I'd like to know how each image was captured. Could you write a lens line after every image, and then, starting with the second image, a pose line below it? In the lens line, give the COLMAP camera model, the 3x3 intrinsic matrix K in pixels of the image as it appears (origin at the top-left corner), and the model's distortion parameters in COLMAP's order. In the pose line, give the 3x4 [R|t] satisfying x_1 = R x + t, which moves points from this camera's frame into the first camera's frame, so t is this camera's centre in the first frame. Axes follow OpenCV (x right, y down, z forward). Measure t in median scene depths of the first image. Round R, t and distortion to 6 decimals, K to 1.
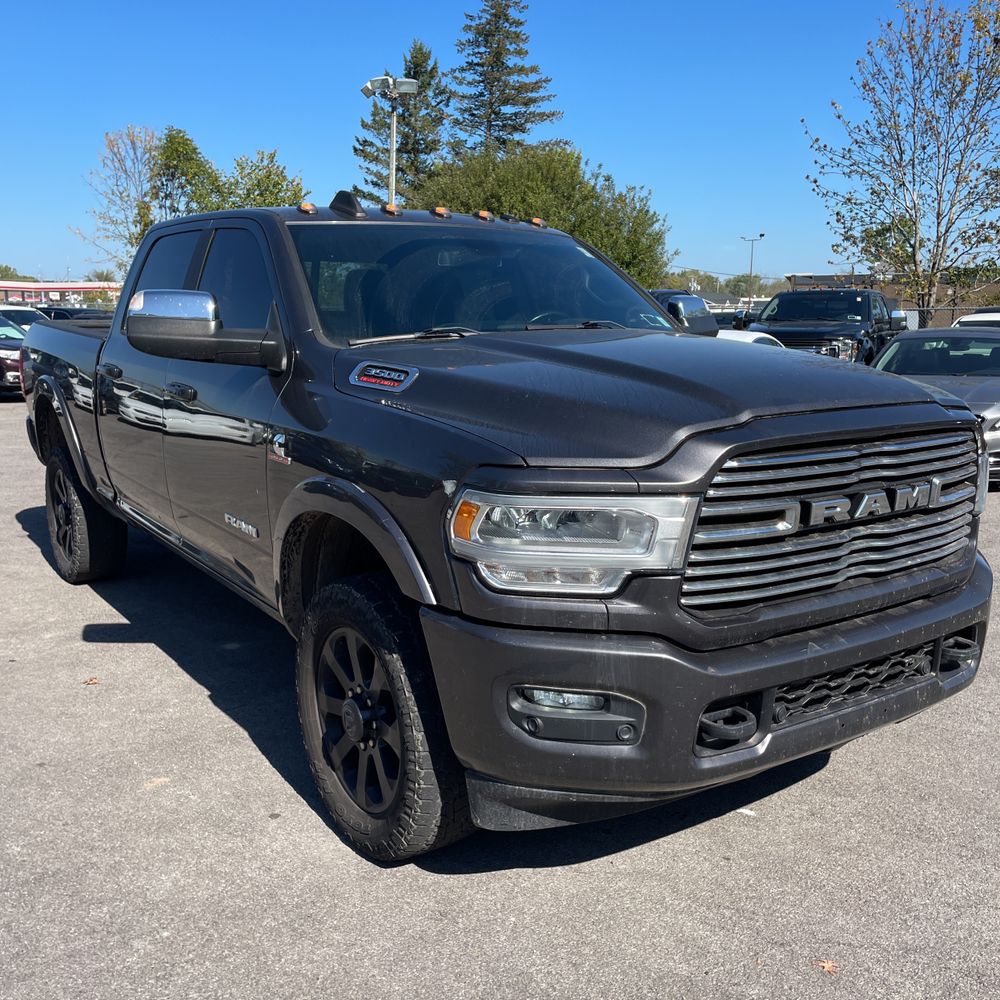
lens RADIAL K [[1026.0, 0, 523.7], [0, 1026.0, 514.9], [0, 0, 1]] dist [0.029407, 0.000000]
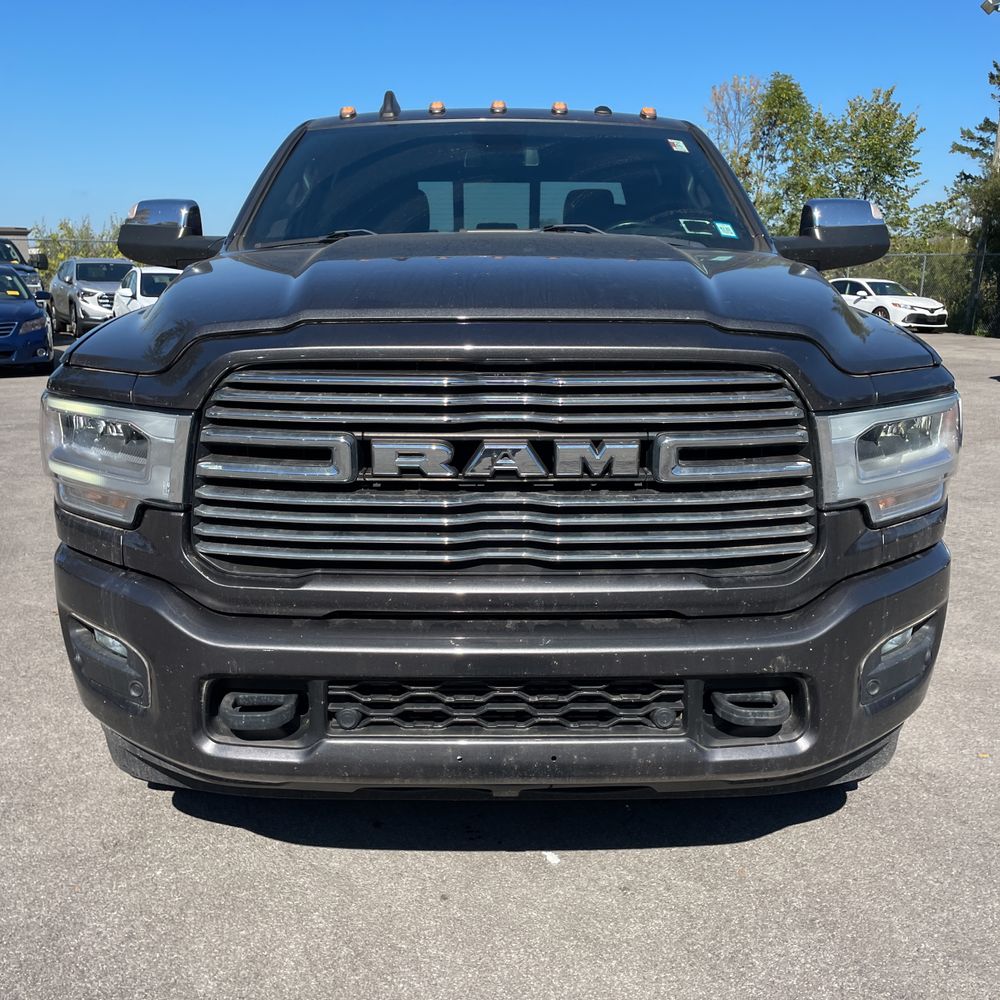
lens RADIAL K [[1026.0, 0, 476.7], [0, 1026.0, 523.6], [0, 0, 1]] dist [0.029407, 0.000000]
pose [[0.824288, 0.140096, -0.548563, 0.648280], [-0.111823, 0.990101, 0.084830, -0.022390], [0.555017, -0.008582, 0.831795, 0.378271]]
